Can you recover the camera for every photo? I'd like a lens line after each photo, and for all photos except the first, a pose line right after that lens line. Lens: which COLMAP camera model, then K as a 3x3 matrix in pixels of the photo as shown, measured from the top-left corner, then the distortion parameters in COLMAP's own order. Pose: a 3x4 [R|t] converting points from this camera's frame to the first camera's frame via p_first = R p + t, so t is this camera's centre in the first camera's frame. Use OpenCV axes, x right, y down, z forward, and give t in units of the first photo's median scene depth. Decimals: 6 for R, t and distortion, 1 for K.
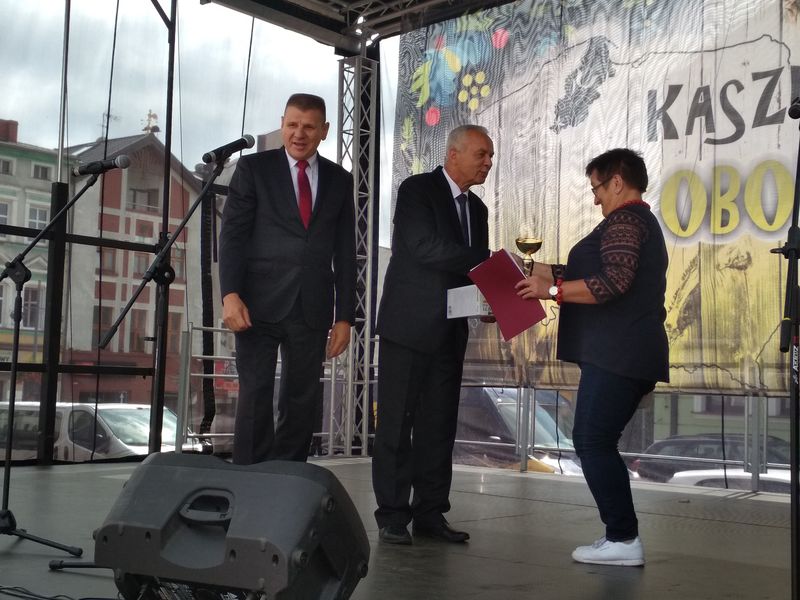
lens RADIAL K [[1130.8, 0, 397.3], [0, 1130.8, 313.1], [0, 0, 1]] dist [0.133034, 0.000000]
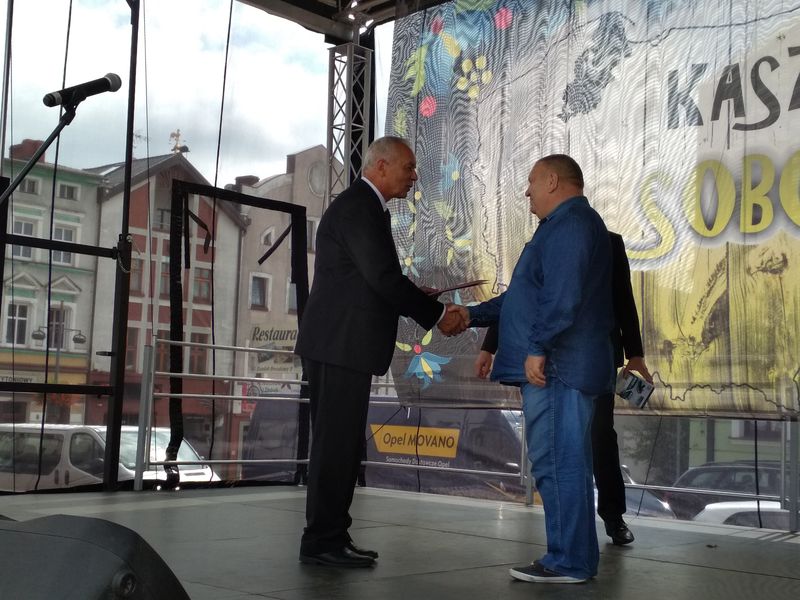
lens RADIAL K [[1130.8, 0, 402.3], [0, 1130.8, 313.7], [0, 0, 1]] dist [0.133034, 0.000000]
pose [[0.999658, 0.002273, -0.026067, 0.035231], [-0.002796, 0.999795, -0.020045, 0.008714], [0.026016, 0.020111, 0.999459, 0.109764]]
